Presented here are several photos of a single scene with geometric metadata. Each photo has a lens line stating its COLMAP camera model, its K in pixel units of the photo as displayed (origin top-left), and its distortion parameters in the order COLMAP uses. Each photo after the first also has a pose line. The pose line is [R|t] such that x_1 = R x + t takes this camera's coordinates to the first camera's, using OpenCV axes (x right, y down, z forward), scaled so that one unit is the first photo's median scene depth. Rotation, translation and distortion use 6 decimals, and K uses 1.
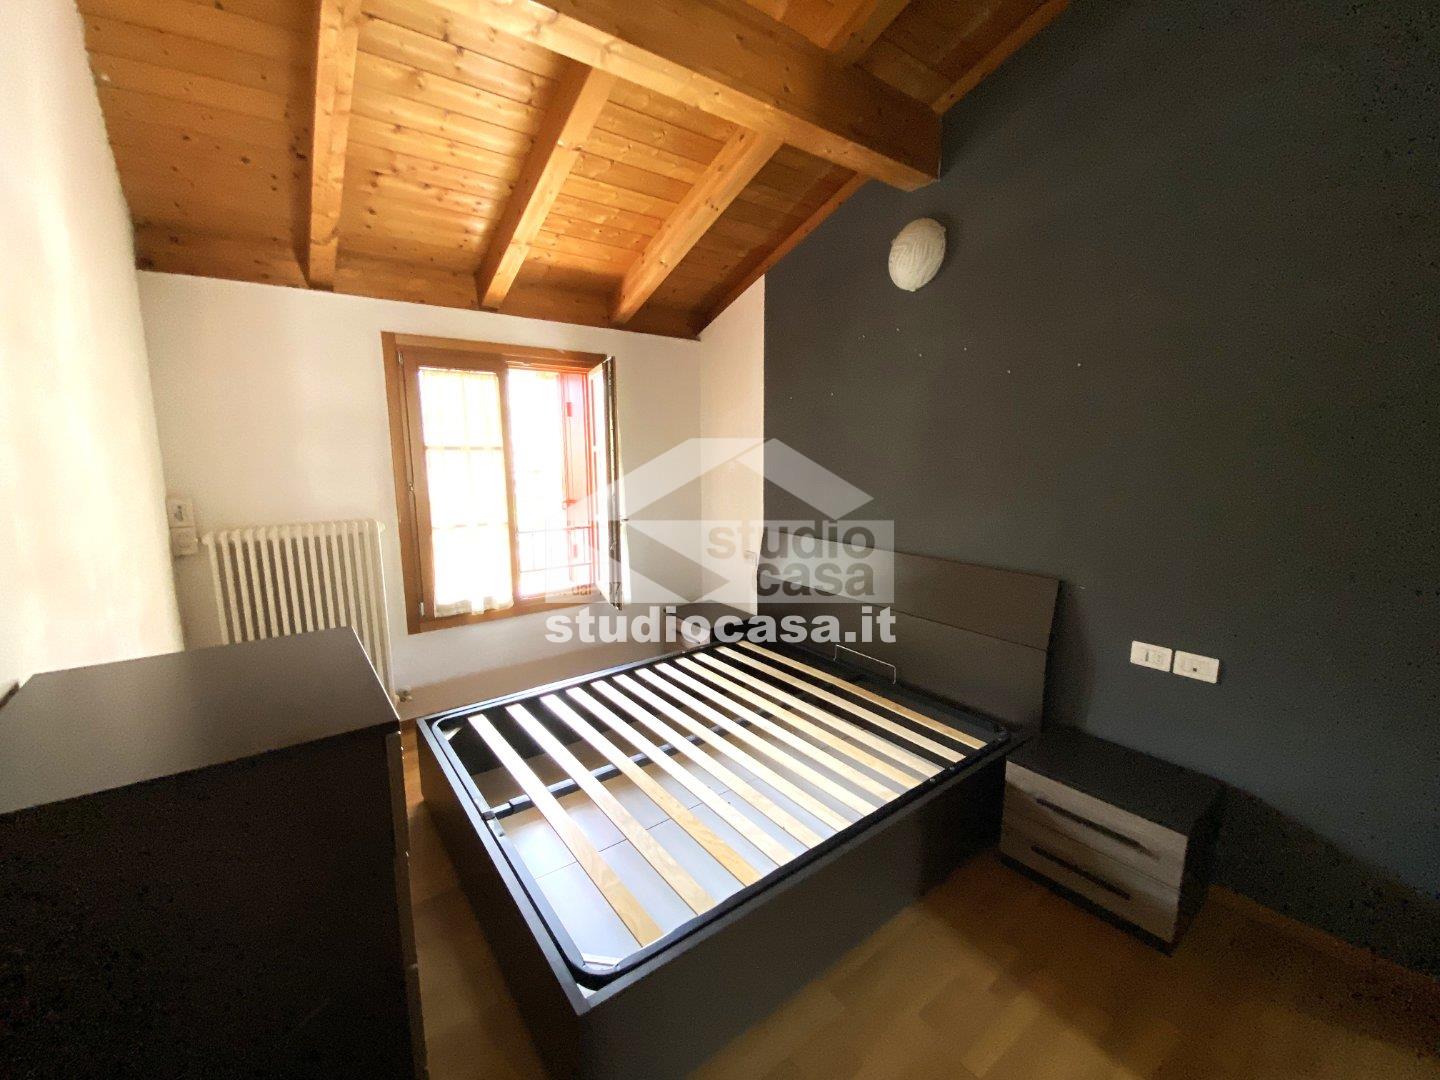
lens RADIAL K [[591.1, 0, 723.5], [0, 591.1, 544.5], [0, 0, 1]] dist [-0.003816, -0.000691]
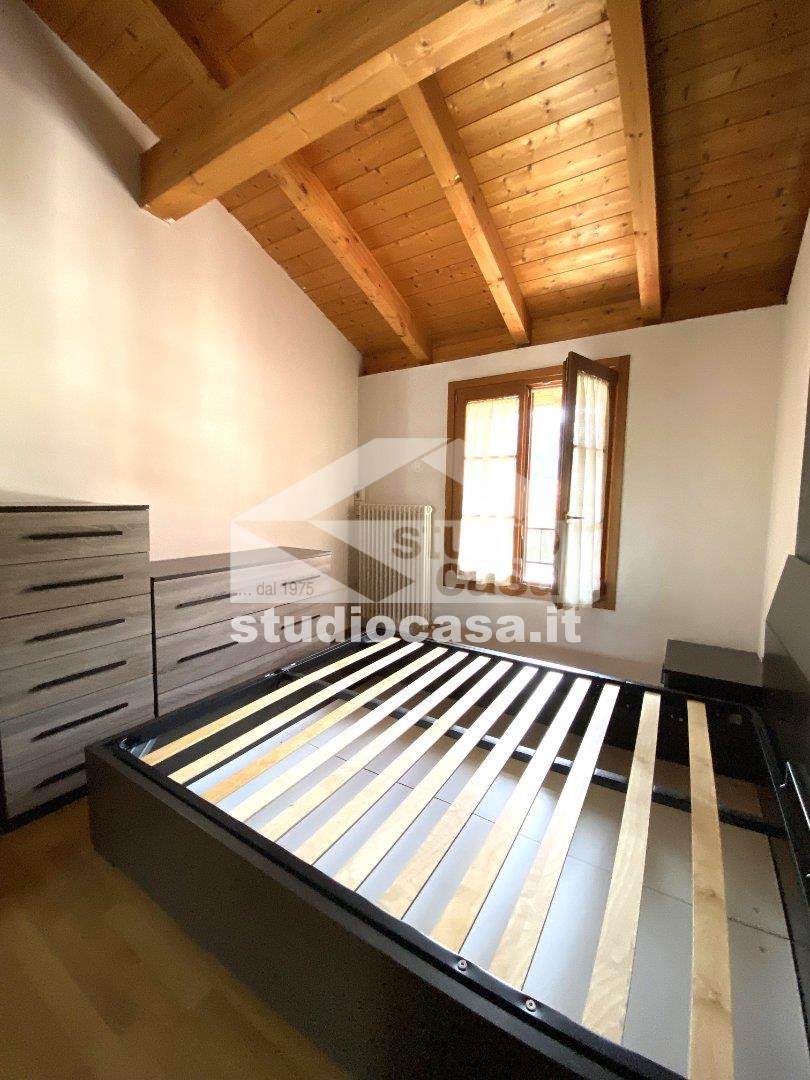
lens RADIAL K [[443.3, 0, 404.6], [0, 443.3, 544.2], [0, 0, 1]] dist [-0.003816, -0.000691]
pose [[0.372280, 0.099821, -0.922737, 0.425709], [-0.145124, 0.988231, 0.048356, 0.007965], [0.916704, 0.115909, 0.382385, 0.472076]]
